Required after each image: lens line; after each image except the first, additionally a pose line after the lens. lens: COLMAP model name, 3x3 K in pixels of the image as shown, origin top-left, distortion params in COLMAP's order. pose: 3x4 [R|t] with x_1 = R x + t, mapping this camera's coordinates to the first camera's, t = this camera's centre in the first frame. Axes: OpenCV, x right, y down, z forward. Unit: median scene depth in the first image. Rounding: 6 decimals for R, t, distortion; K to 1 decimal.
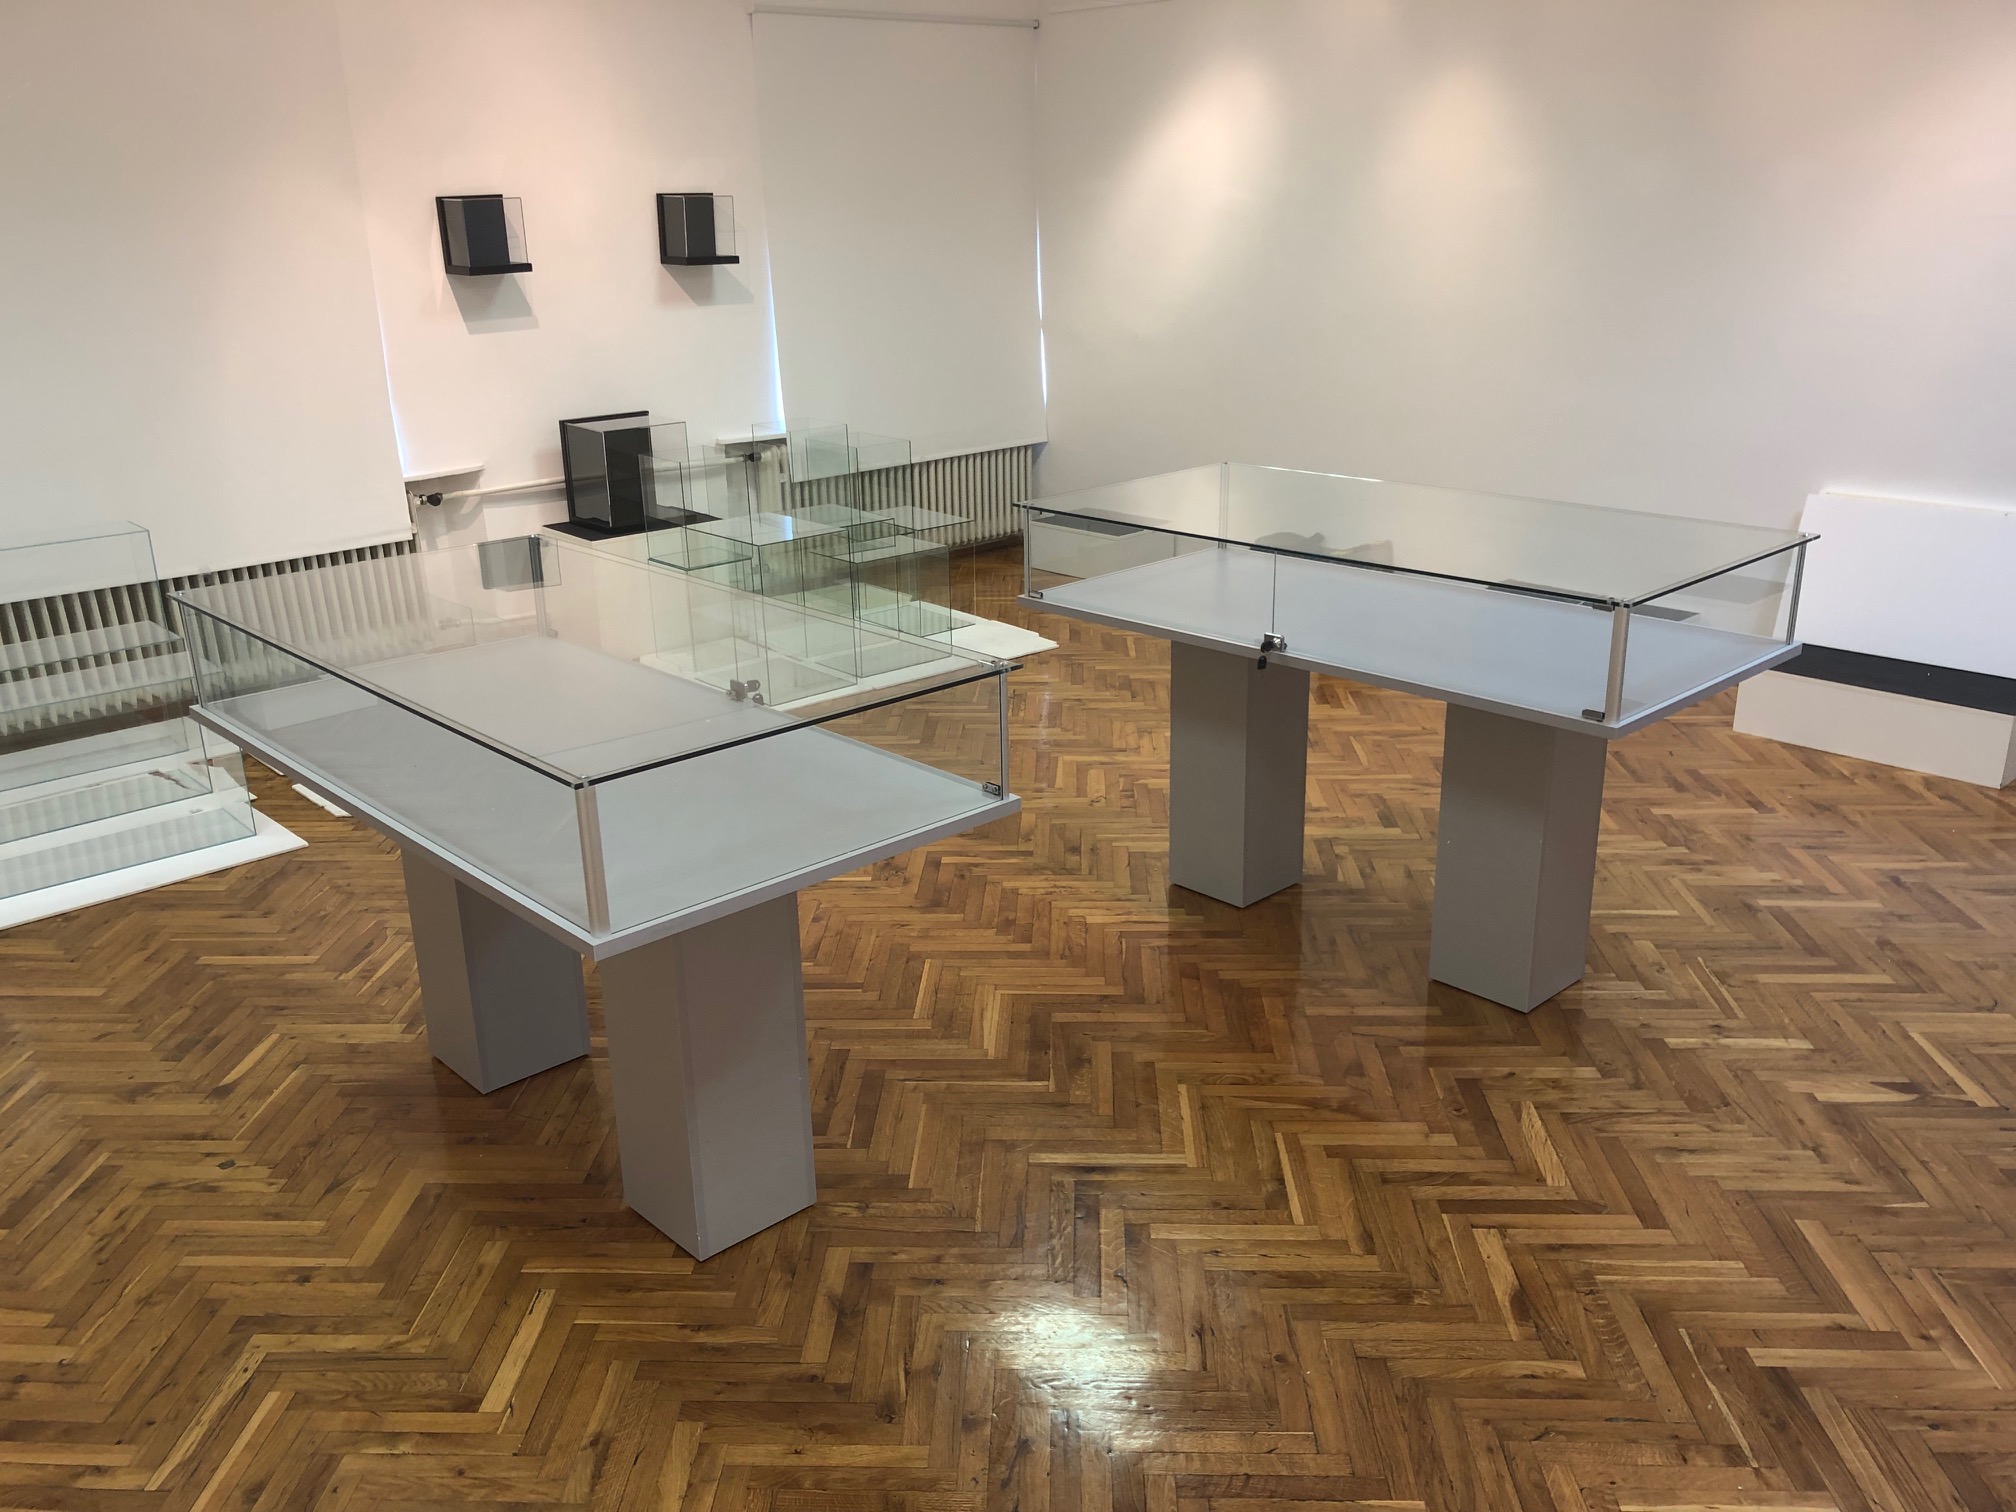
lens RADIAL K [[1648.2, 0, 1000.3], [0, 1648.2, 765.3], [0, 0, 1]] dist [0.029434, -0.023201]
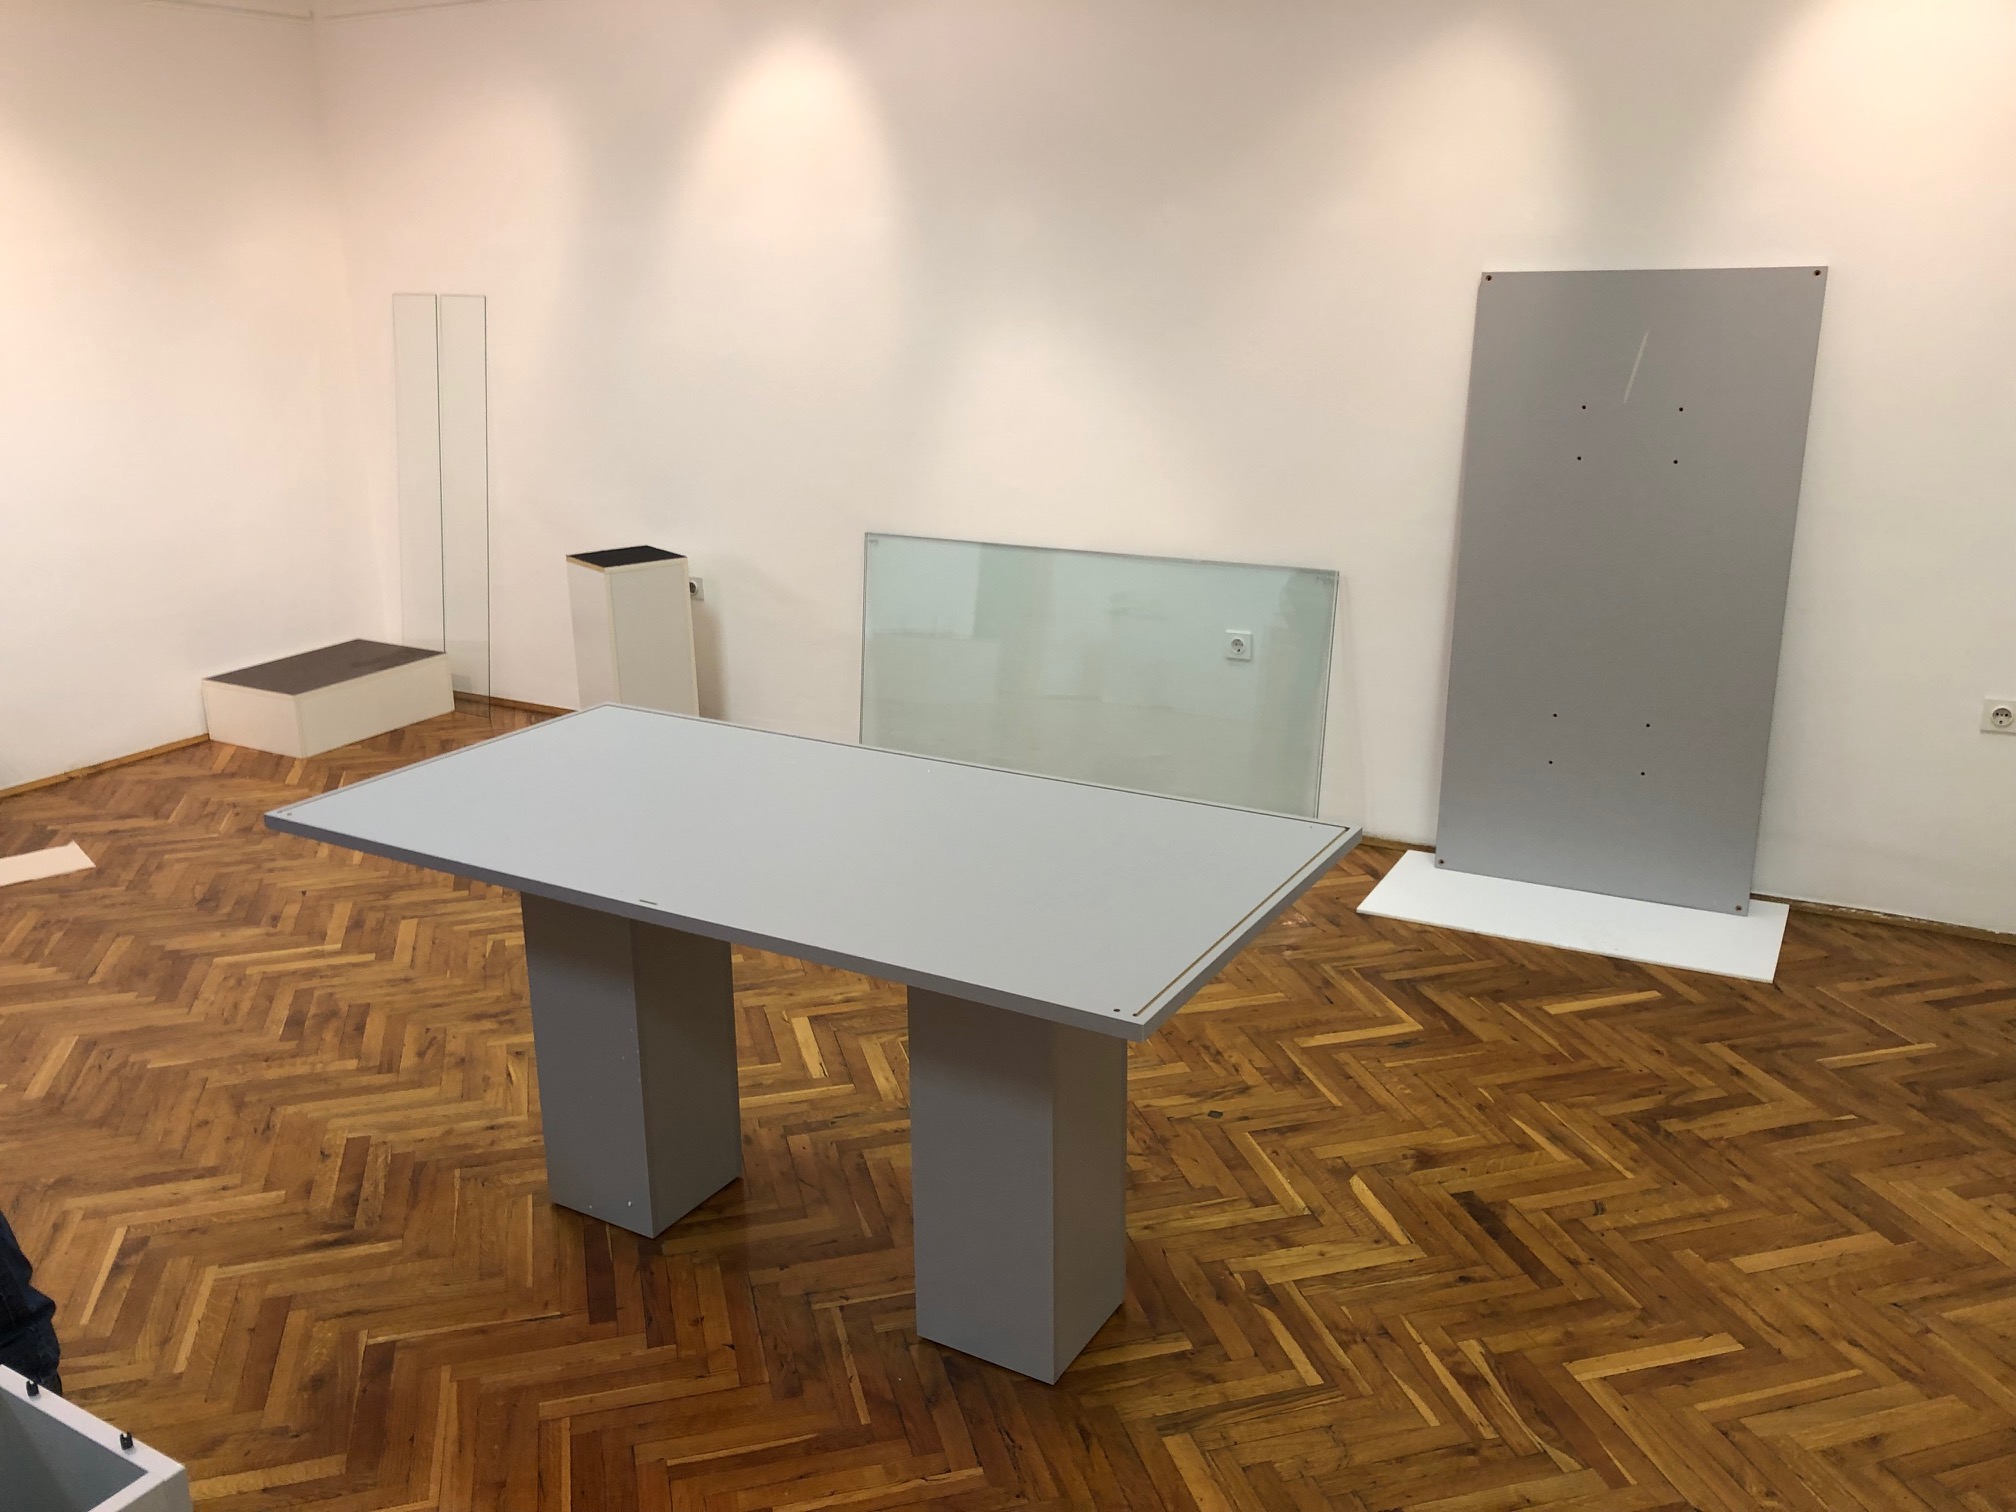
lens RADIAL K [[1648.2, 0, 1002.5], [0, 1648.2, 754.1], [0, 0, 1]] dist [0.029434, -0.023201]
pose [[-0.951965, 0.115893, -0.283429, -0.063593], [-0.073279, 0.812493, 0.578347, -0.483892], [0.297311, 0.571335, -0.764972, 1.470375]]
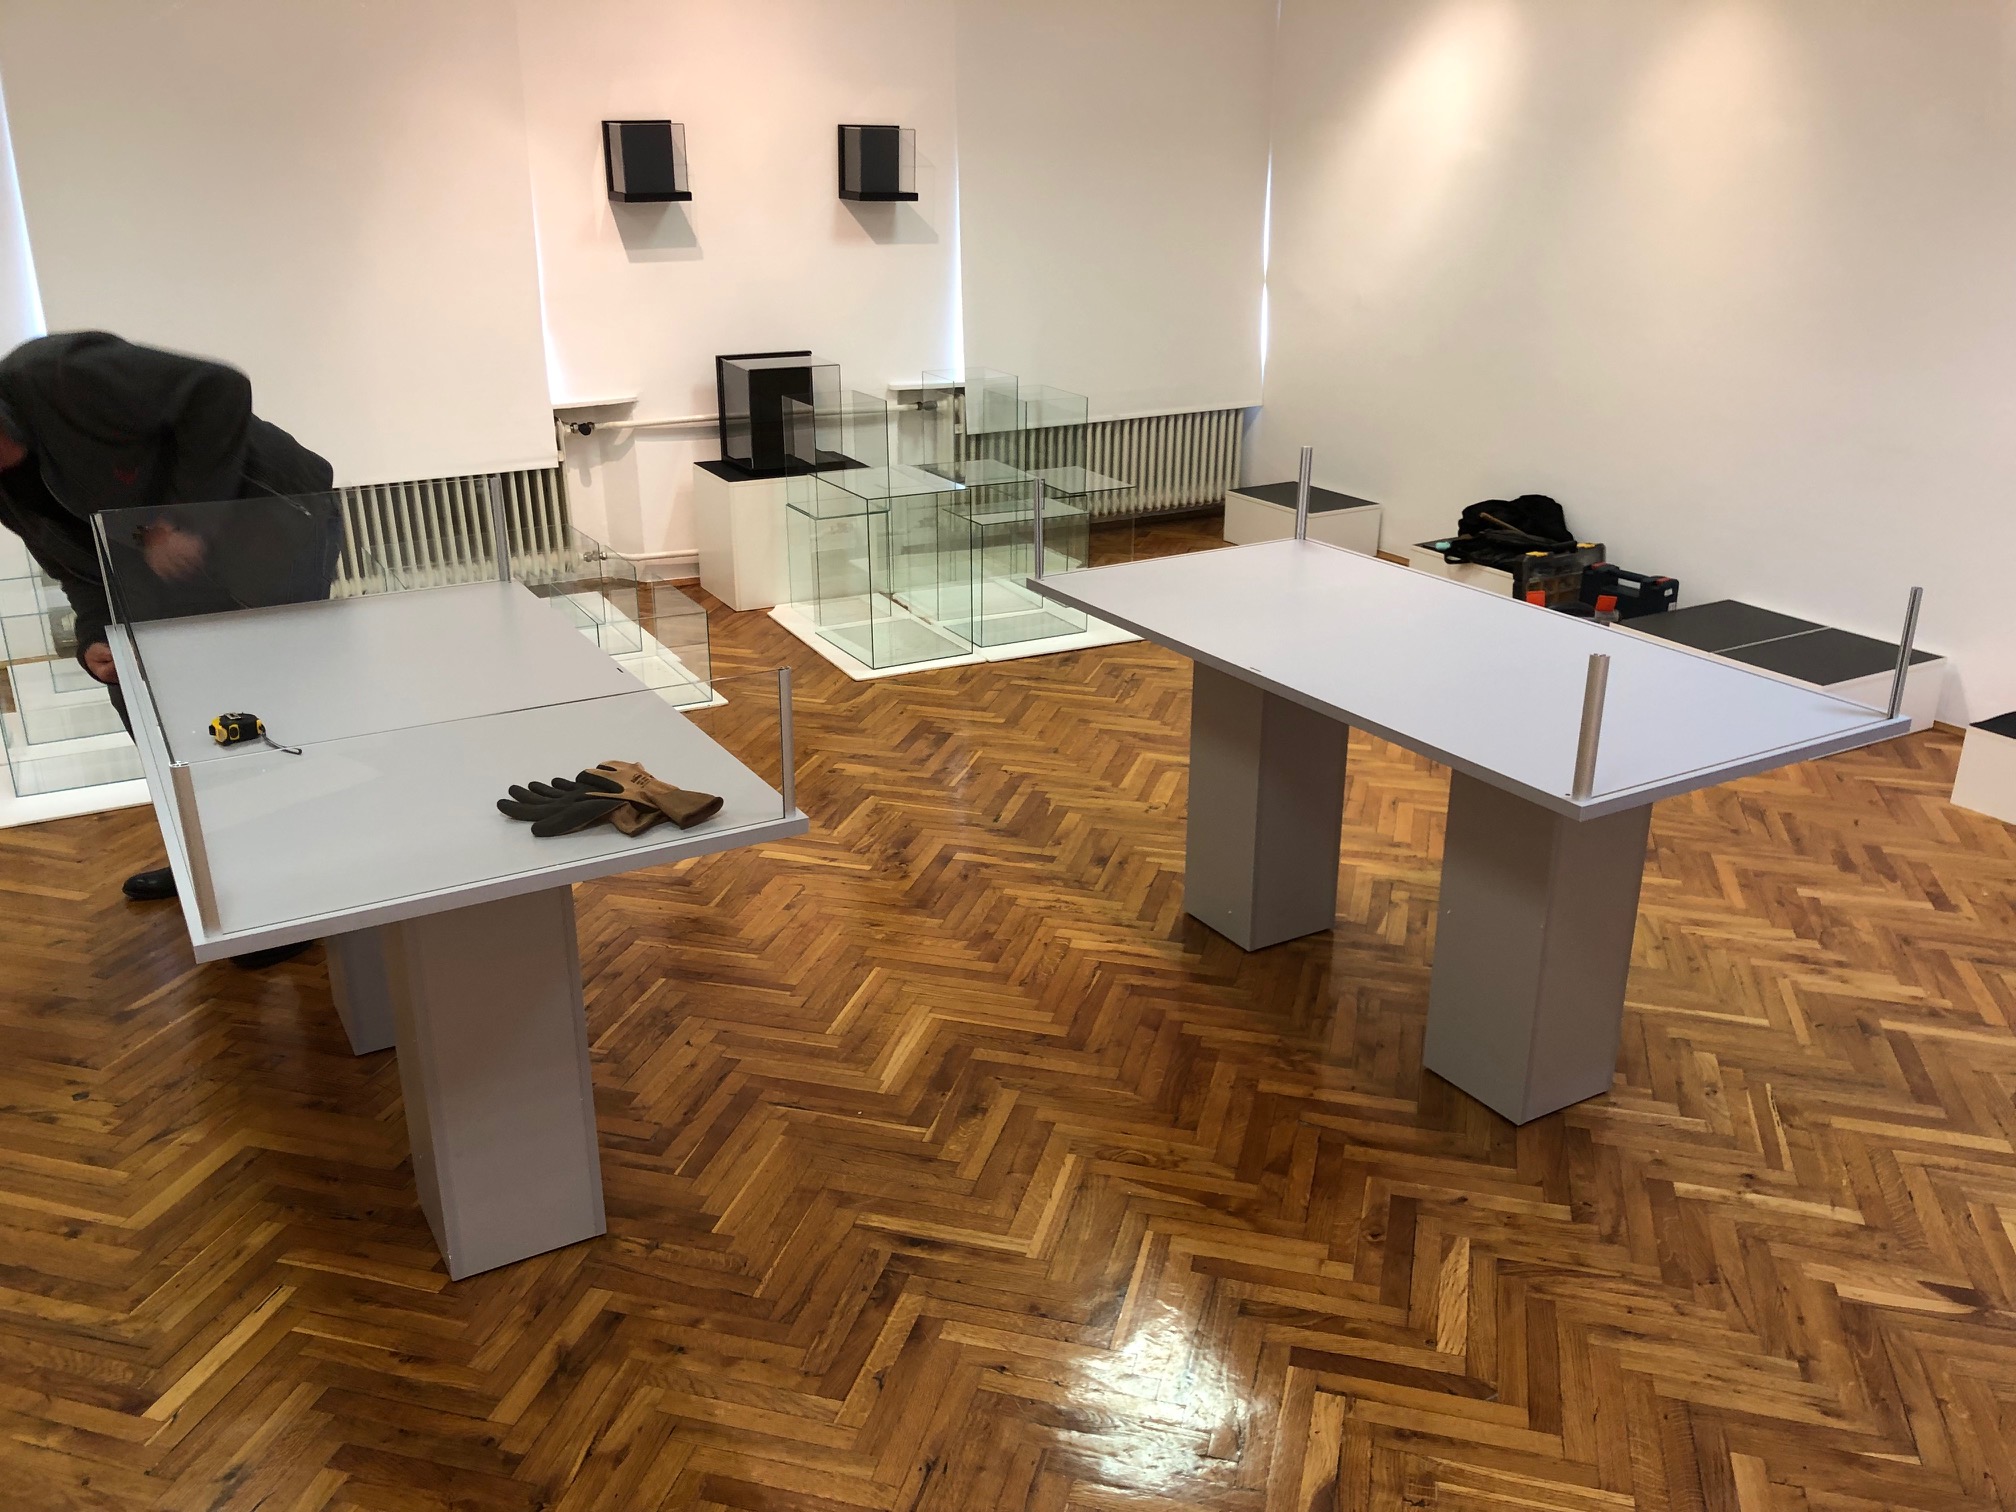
lens RADIAL K [[1648.2, 0, 1013.9], [0, 1648.2, 762.0], [0, 0, 1]] dist [0.029434, -0.023201]
pose [[0.975804, 0.101736, -0.193536, 0.218901], [-0.096594, 0.994678, 0.035845, -0.039813], [0.196153, -0.016283, 0.980438, 0.134275]]
